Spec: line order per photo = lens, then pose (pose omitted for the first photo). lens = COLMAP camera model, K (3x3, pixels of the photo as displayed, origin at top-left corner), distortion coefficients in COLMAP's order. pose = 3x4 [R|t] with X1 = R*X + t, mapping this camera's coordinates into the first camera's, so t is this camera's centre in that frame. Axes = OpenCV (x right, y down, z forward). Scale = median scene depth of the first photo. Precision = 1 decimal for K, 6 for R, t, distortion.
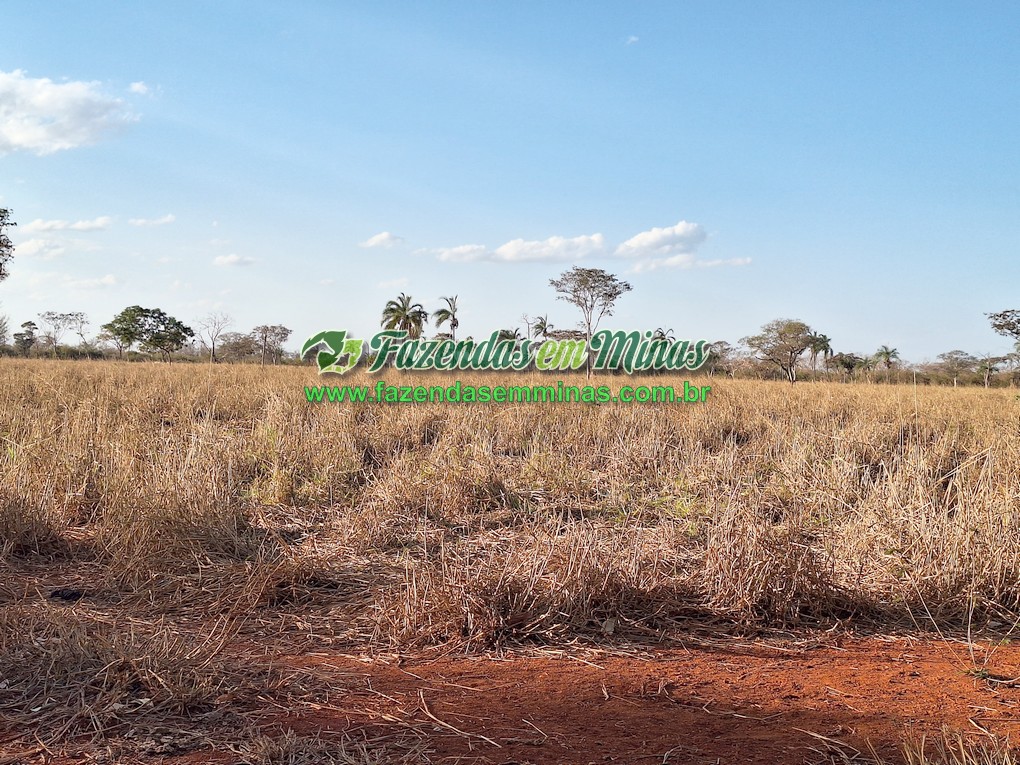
lens RADIAL K [[715.2, 0, 510.0], [0, 715.2, 382.5], [0, 0, 1]] dist [0.100919, -0.131172]
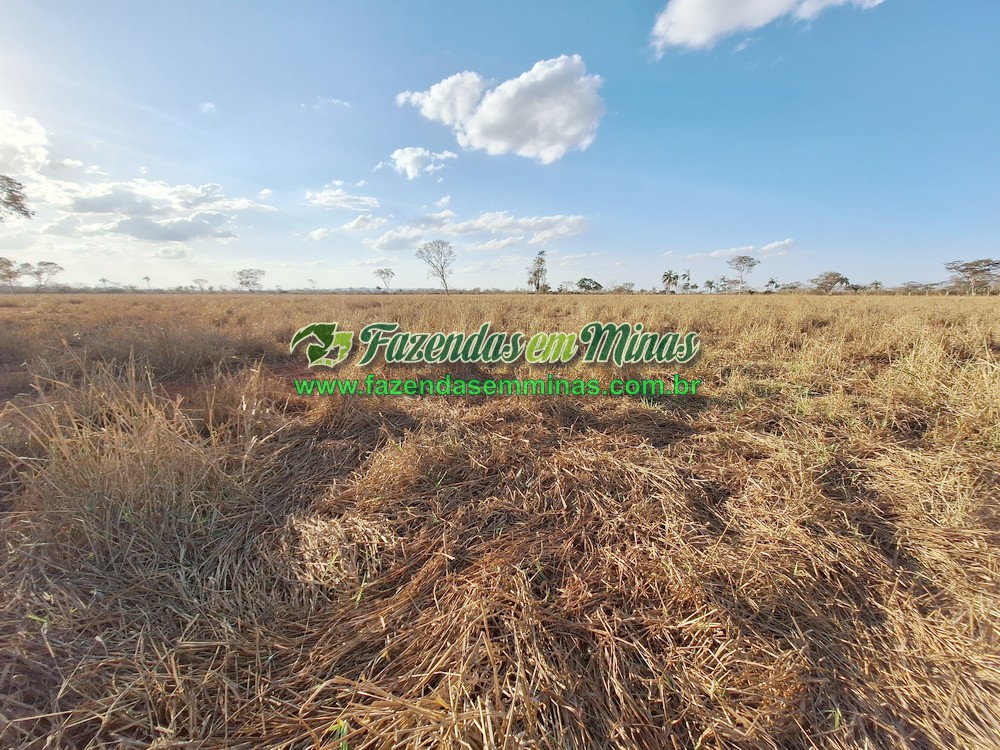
lens RADIAL K [[334.2, 0, 500.0], [0, 334.2, 375.0], [0, 0, 1]] dist [-0.000197, -0.000026]
pose [[0.916390, 0.065561, -0.394881, -0.233902], [0.021349, 0.977087, 0.211766, -0.001808], [0.399717, -0.202491, 0.893993, -0.698858]]
